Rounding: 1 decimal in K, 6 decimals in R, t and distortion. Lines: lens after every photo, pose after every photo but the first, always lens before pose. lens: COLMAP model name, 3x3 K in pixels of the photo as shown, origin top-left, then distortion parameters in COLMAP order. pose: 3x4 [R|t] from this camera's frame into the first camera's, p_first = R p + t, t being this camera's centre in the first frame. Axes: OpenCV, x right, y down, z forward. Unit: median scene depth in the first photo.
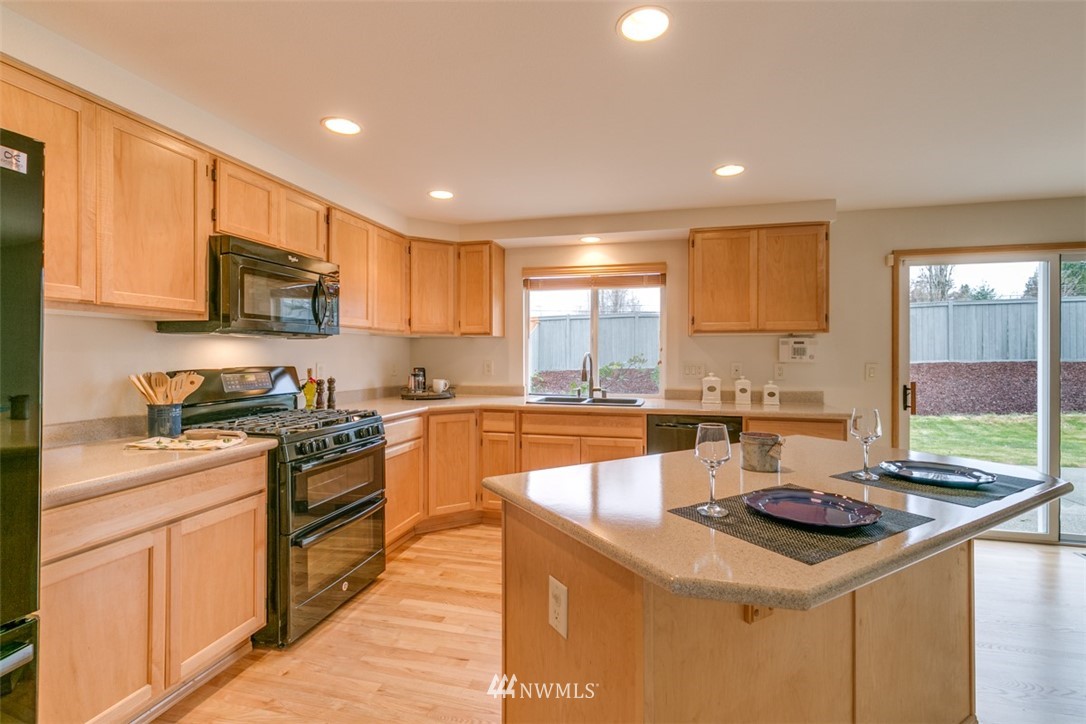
lens RADIAL K [[490.2, 0, 549.1], [0, 490.2, 352.2], [0, 0, 1]] dist [0.004393, -0.001261]
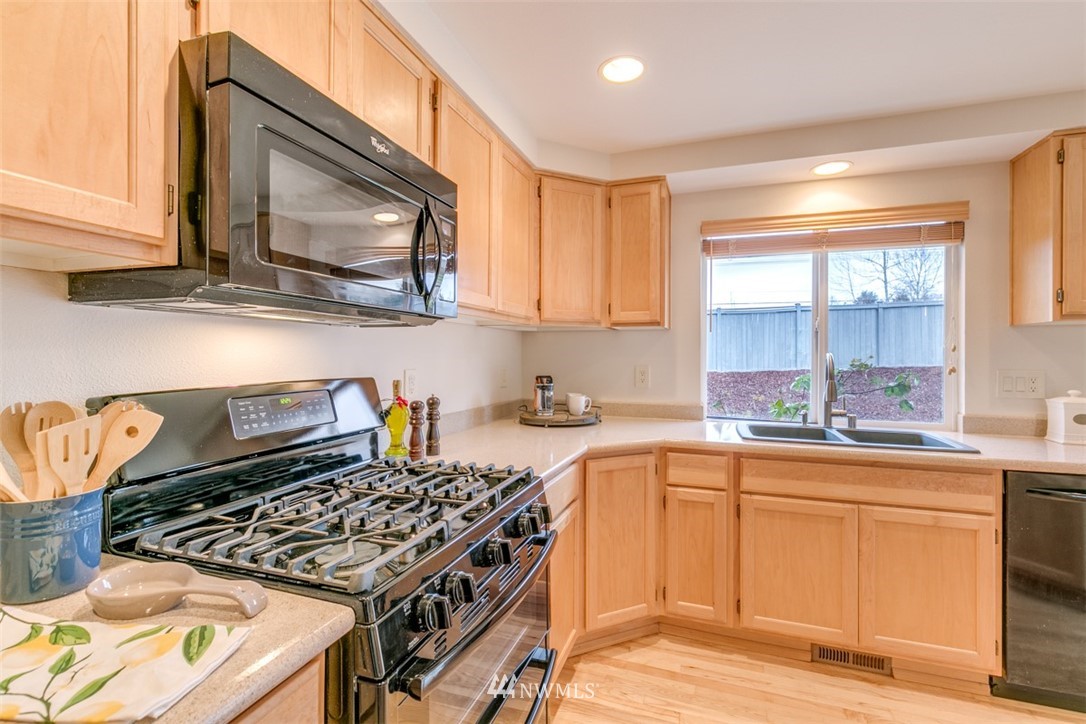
lens RADIAL K [[490.2, 0, 549.9], [0, 490.2, 353.2], [0, 0, 1]] dist [0.004393, -0.001261]
pose [[0.995933, 0.003590, -0.090020, -0.222880], [-0.003597, 0.999994, 0.000089, 0.001275], [0.090020, 0.000235, 0.995940, 0.386933]]
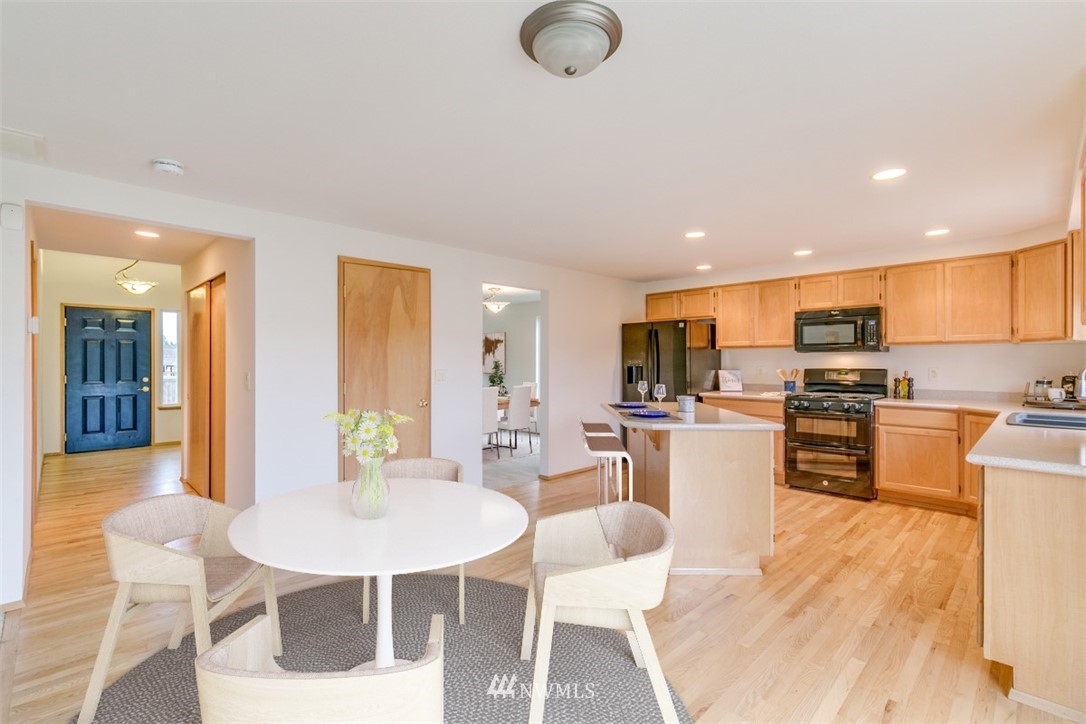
lens RADIAL K [[490.2, 0, 541.9], [0, 490.2, 363.7], [0, 0, 1]] dist [0.004393, -0.001261]
pose [[-0.520612, -0.000352, -0.853793, 1.211499], [0.001655, 0.999998, -0.001421, 0.008555], [0.853792, -0.002153, -0.520610, 0.710379]]
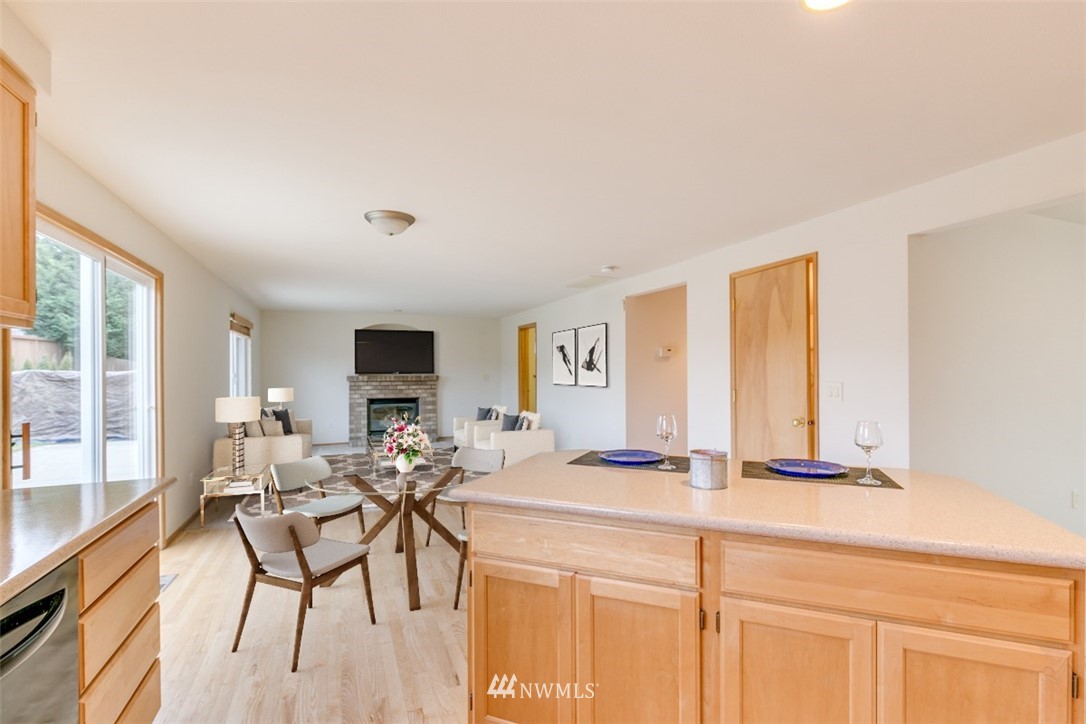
lens RADIAL K [[490.2, 0, 543.4], [0, 490.2, 368.1], [0, 0, 1]] dist [0.004393, -0.001261]
pose [[-0.608319, 0.004381, 0.793681, -0.071105], [0.001563, 0.999989, -0.004322, -0.000370], [-0.793691, -0.001388, -0.608319, 0.833306]]
